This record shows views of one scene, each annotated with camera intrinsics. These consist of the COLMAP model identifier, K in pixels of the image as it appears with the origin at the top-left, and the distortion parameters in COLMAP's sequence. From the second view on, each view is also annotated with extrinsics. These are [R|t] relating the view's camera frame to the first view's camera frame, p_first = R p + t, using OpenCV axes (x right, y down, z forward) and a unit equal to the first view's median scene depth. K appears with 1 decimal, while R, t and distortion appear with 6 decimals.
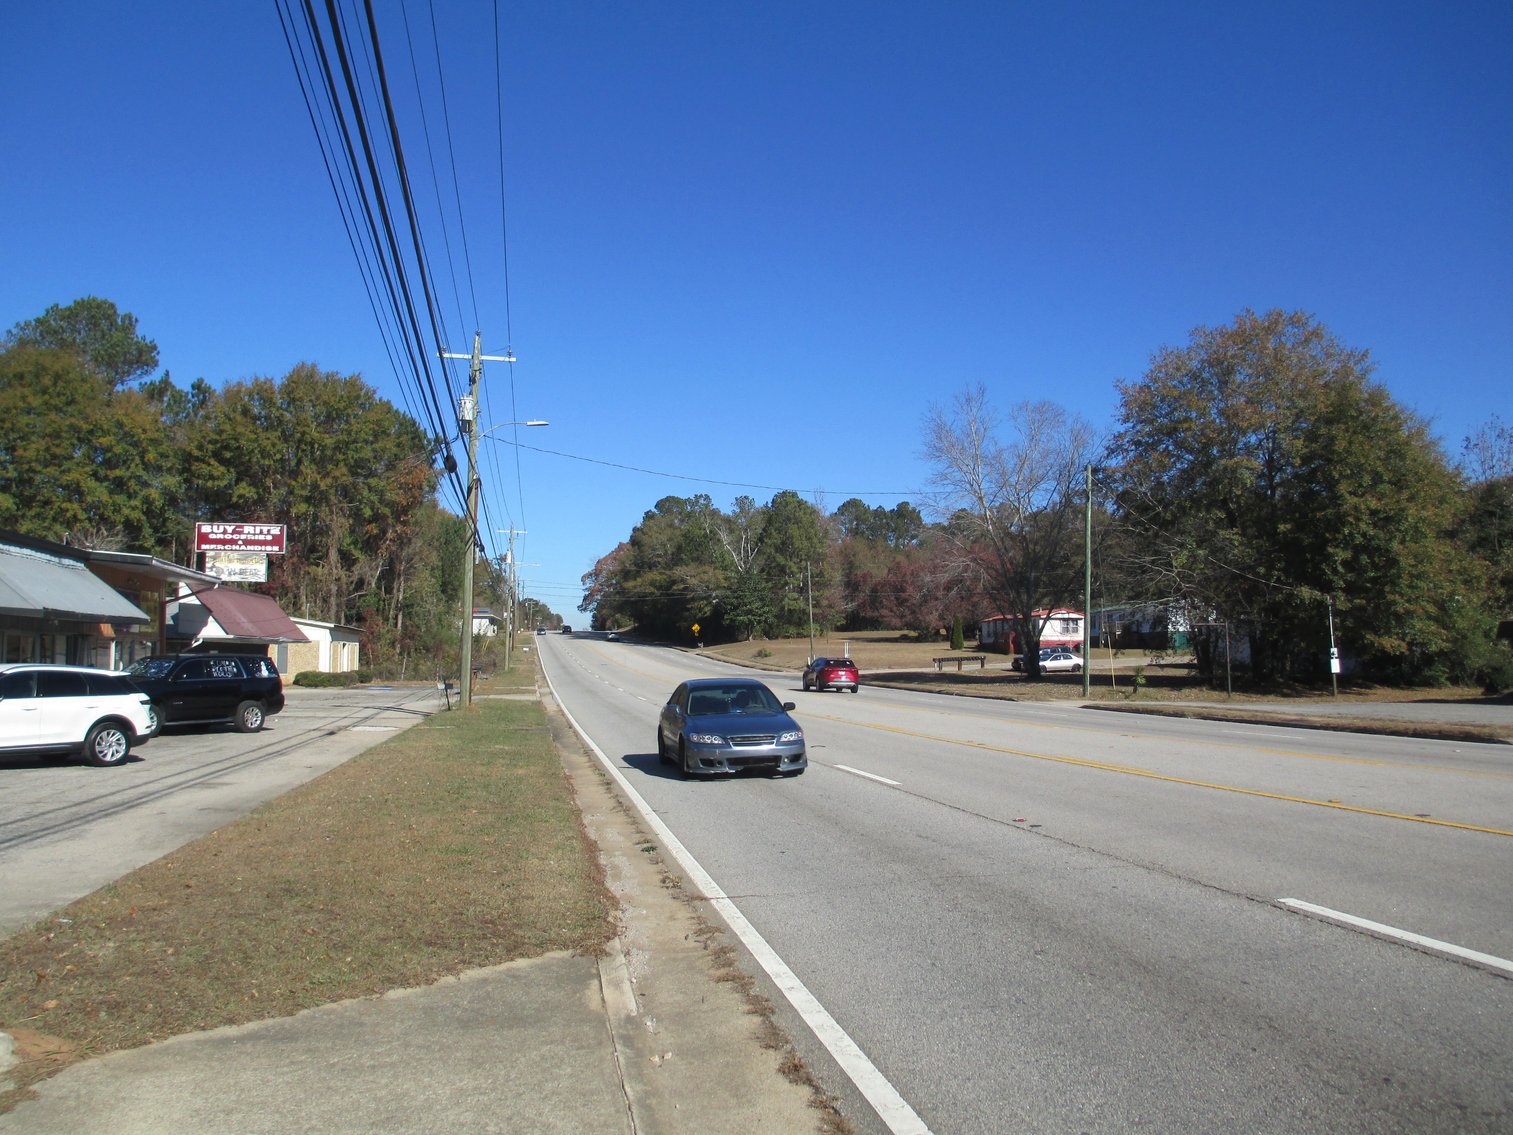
lens RADIAL K [[1263.1, 0, 761.5], [0, 1263.1, 578.7], [0, 0, 1]] dist [-0.071472, 0.028334]
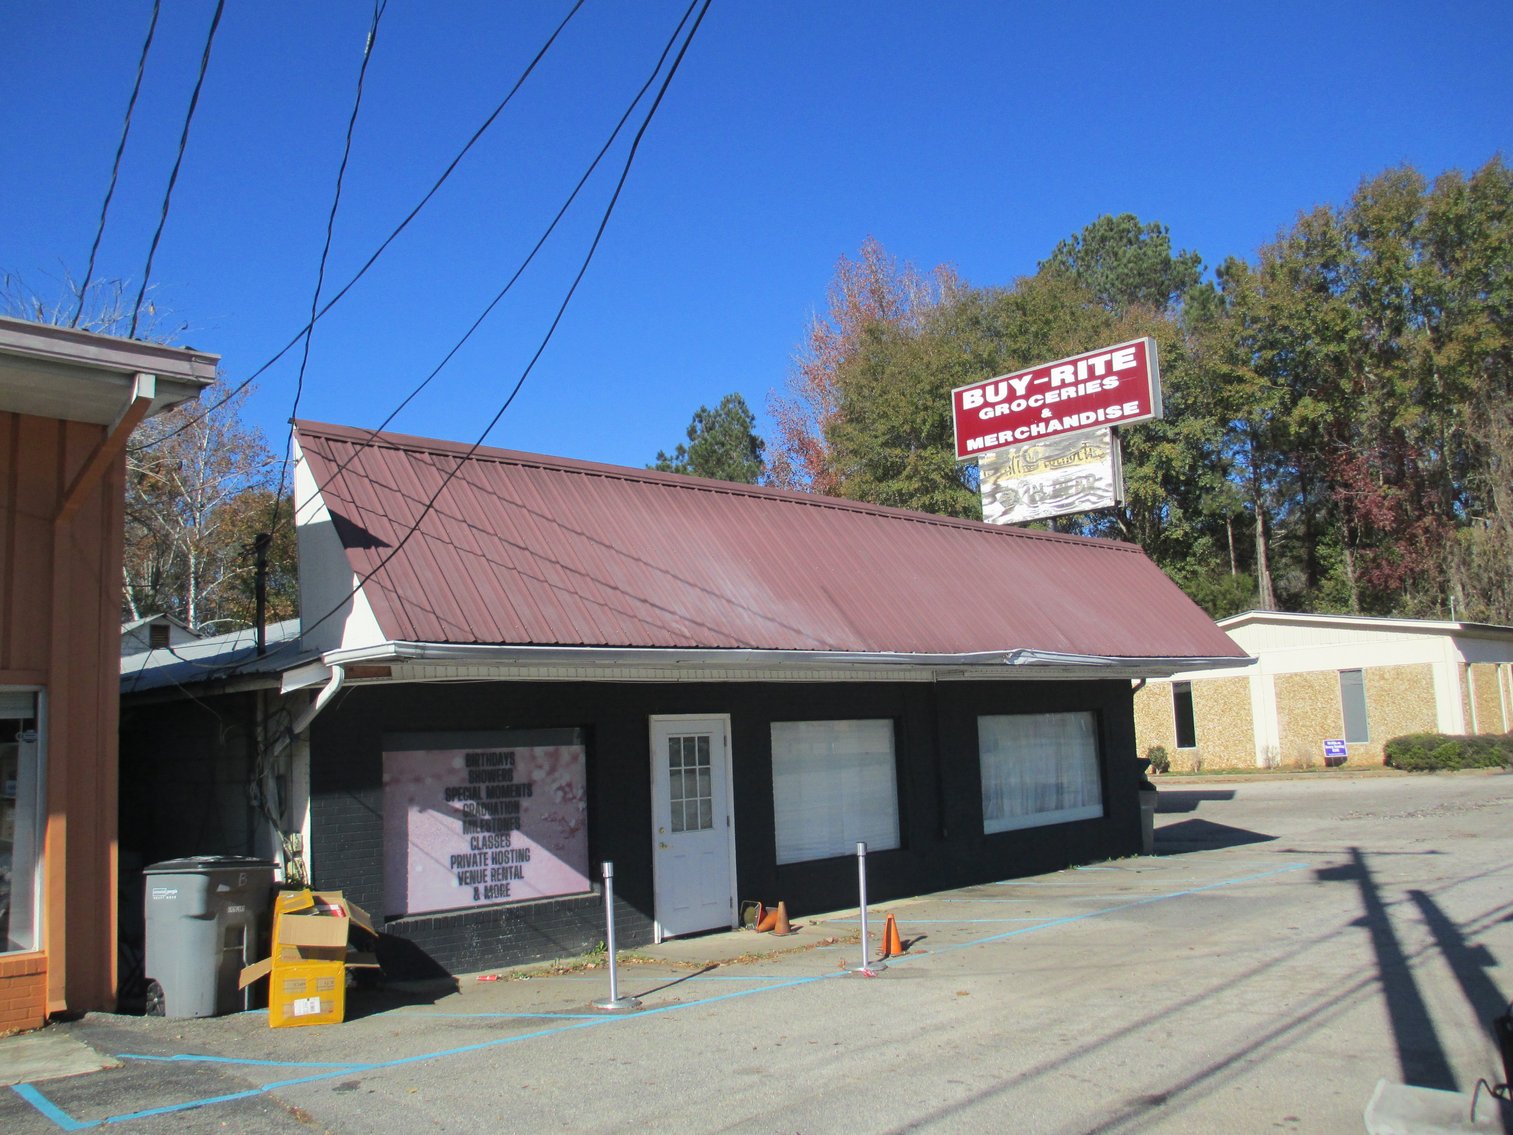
lens RADIAL K [[1263.1, 0, 761.0], [0, 1263.1, 572.5], [0, 0, 1]] dist [-0.071472, 0.028334]
pose [[0.571606, -0.138602, -0.808738, -0.167059], [0.102260, 0.989979, -0.097387, 0.046034], [0.814131, -0.027034, 0.580051, 0.706459]]
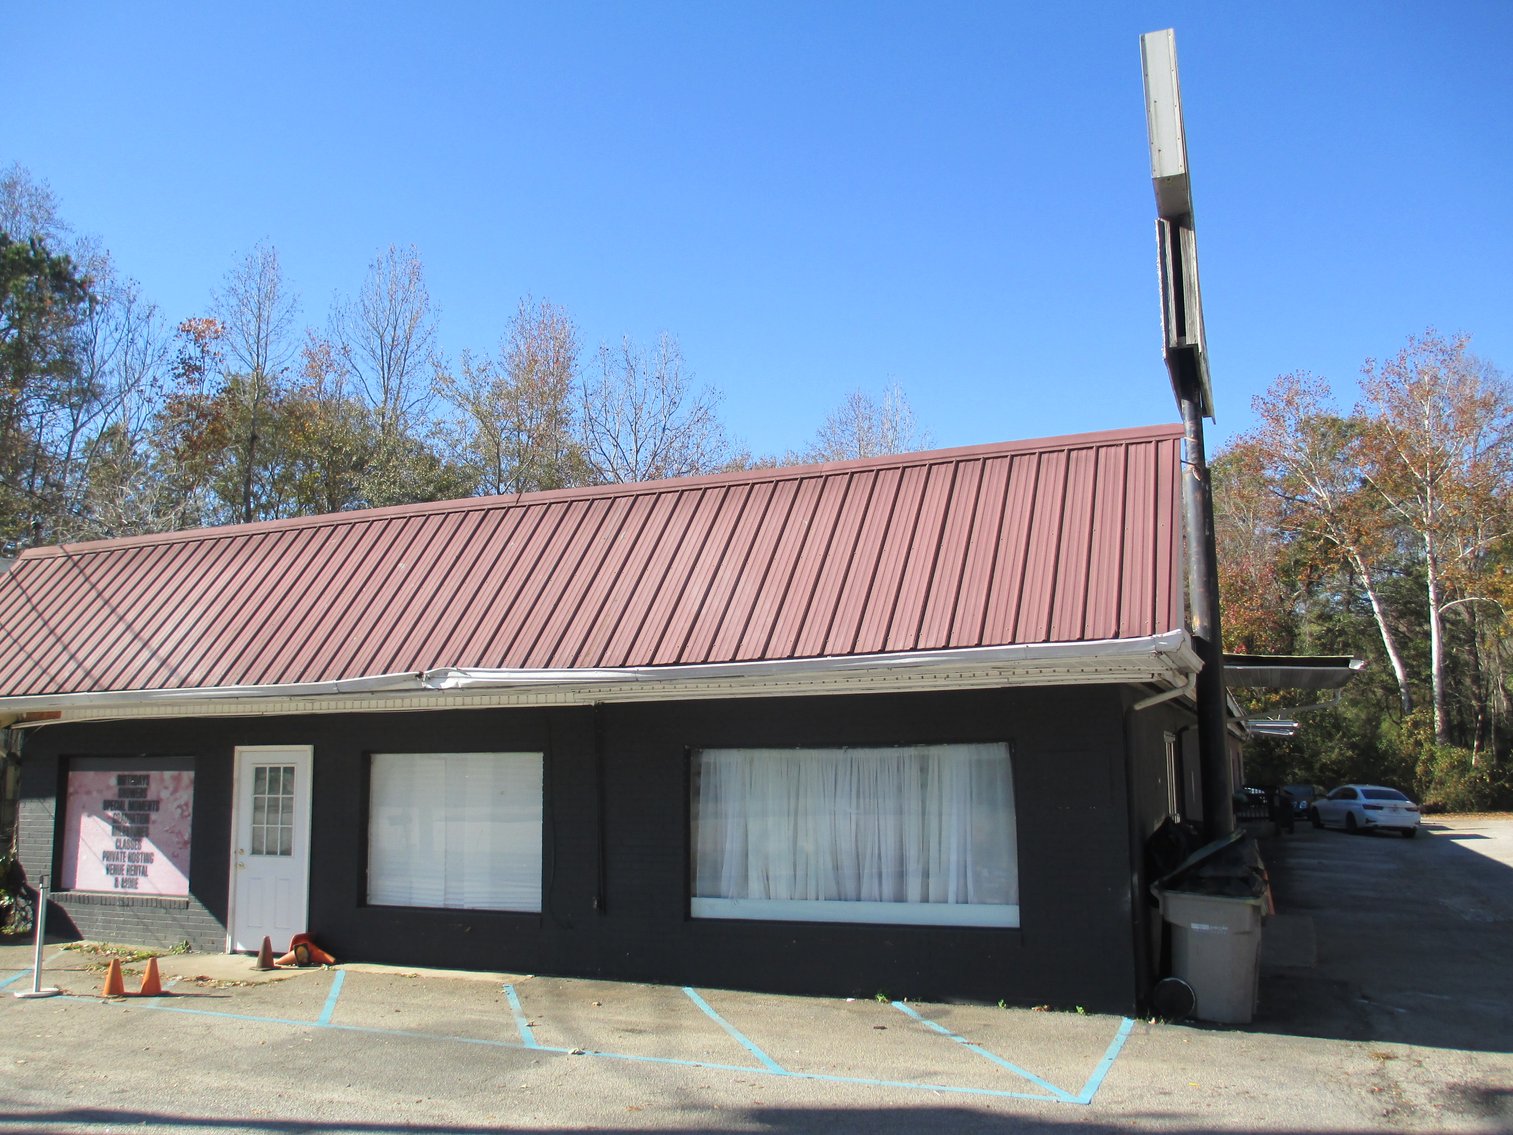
lens RADIAL K [[1258.8, 0, 754.4], [0, 1258.8, 564.3], [0, 0, 1]] dist [-0.060060, 0.022887]
pose [[-0.528302, -0.136277, -0.838049, -0.182667], [0.066415, 0.977378, -0.200802, 0.054843], [0.846455, -0.161743, -0.507299, 0.837202]]
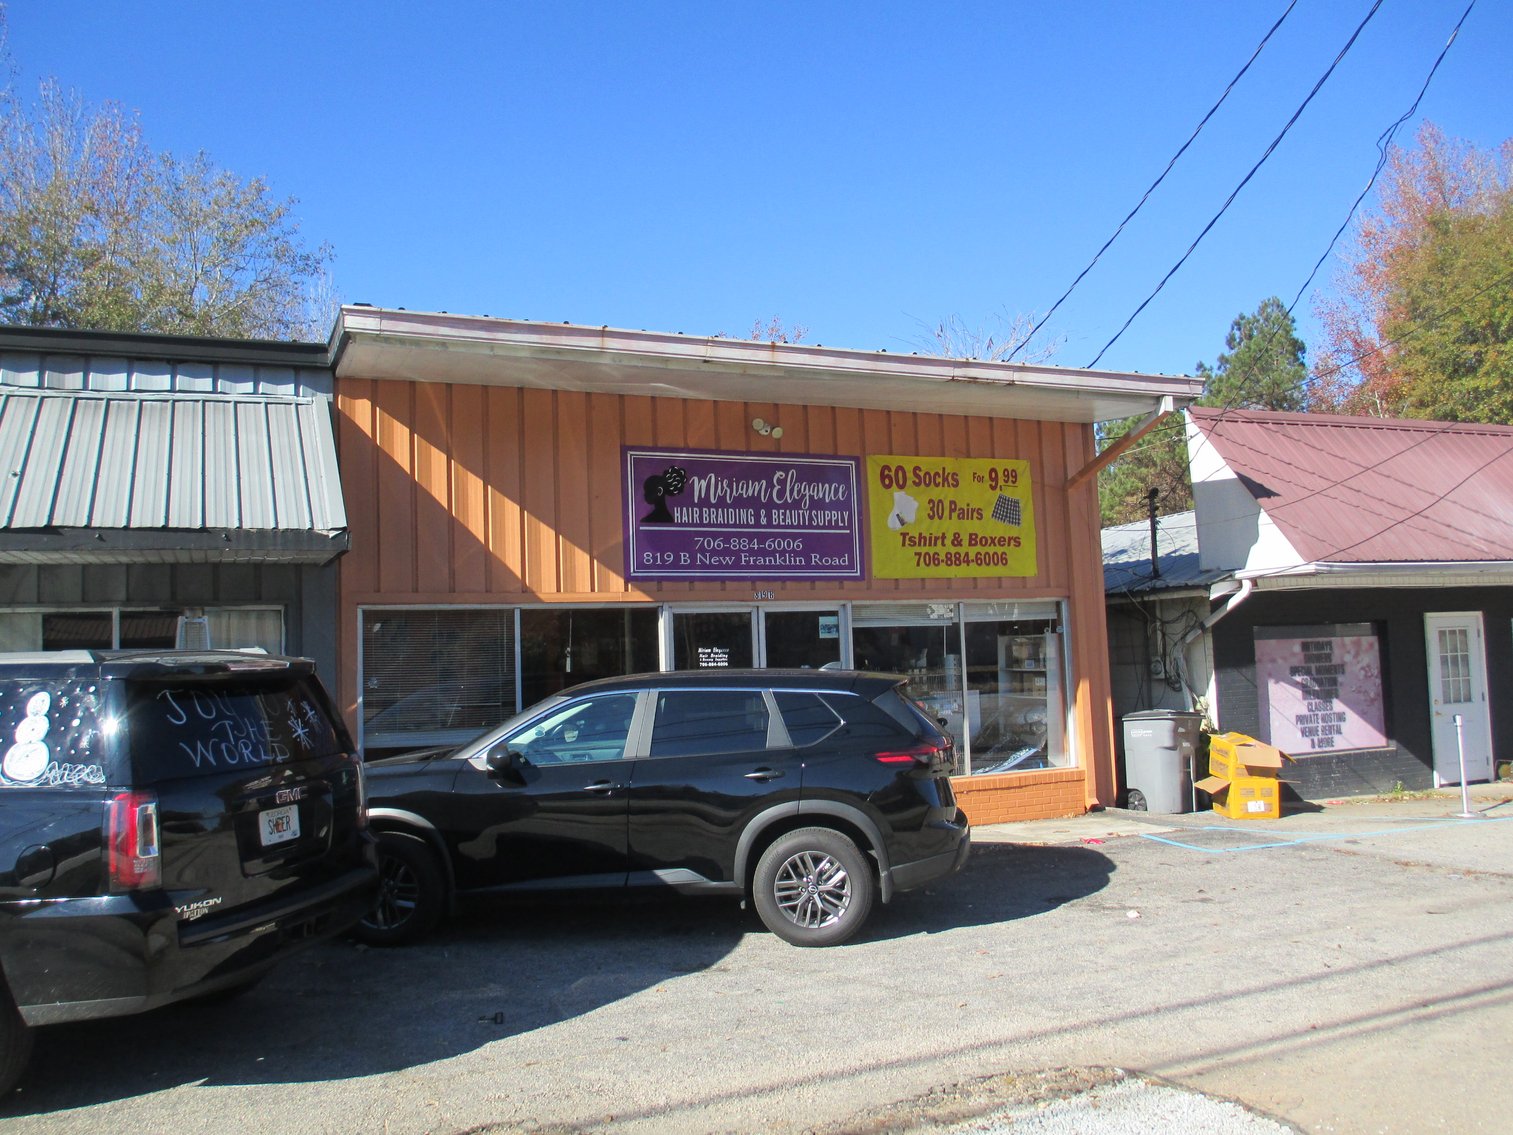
lens RADIAL K [[1263.1, 0, 762.5], [0, 1263.1, 569.9], [0, 0, 1]] dist [-0.071472, 0.028334]
pose [[0.229665, -0.092386, -0.968875, -0.149374], [0.106500, 0.991892, -0.069336, 0.044076], [0.967425, -0.087261, 0.237642, 0.667003]]
